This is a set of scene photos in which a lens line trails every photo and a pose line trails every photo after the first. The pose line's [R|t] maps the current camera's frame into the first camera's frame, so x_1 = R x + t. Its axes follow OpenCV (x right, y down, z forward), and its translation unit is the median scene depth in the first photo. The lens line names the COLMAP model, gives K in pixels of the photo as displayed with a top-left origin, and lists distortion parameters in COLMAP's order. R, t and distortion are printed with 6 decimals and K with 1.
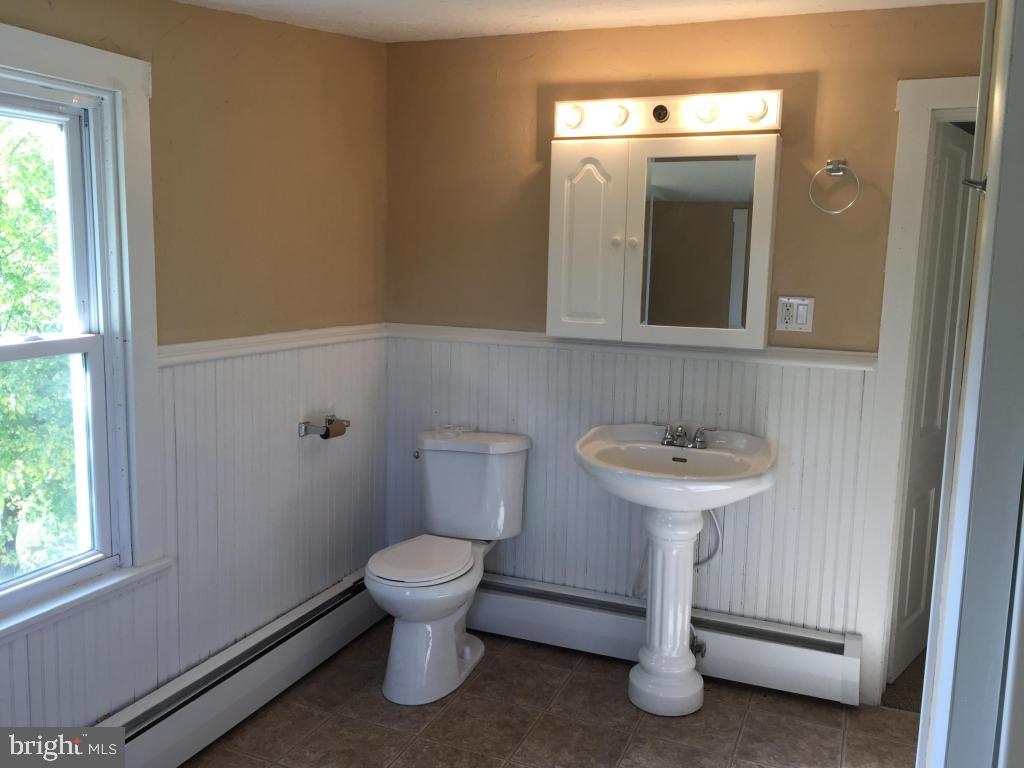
lens RADIAL K [[871.3, 0, 512.3], [0, 871.3, 384.7], [0, 0, 1]] dist [-0.033930, -0.007439]
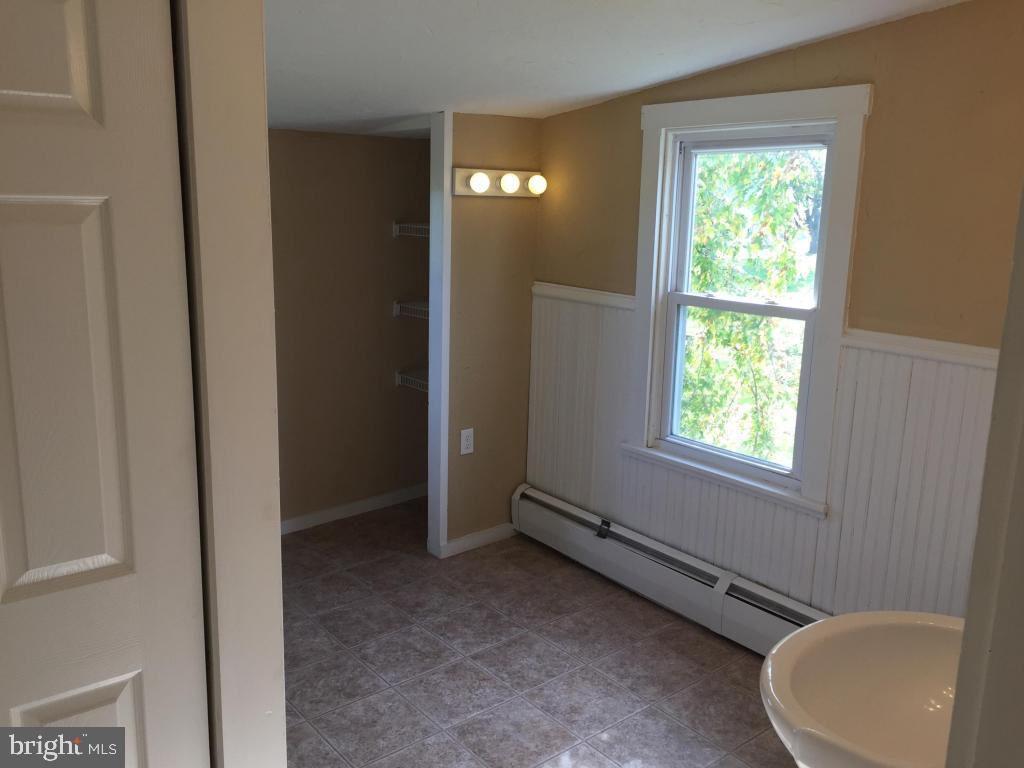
lens RADIAL K [[871.3, 0, 514.9], [0, 871.3, 380.7], [0, 0, 1]] dist [-0.033930, -0.007439]
pose [[-0.477541, 0.148977, -0.865887, 0.896097], [-0.145466, 0.958513, 0.245139, -0.214532], [0.866484, 0.243021, -0.436058, 1.229674]]
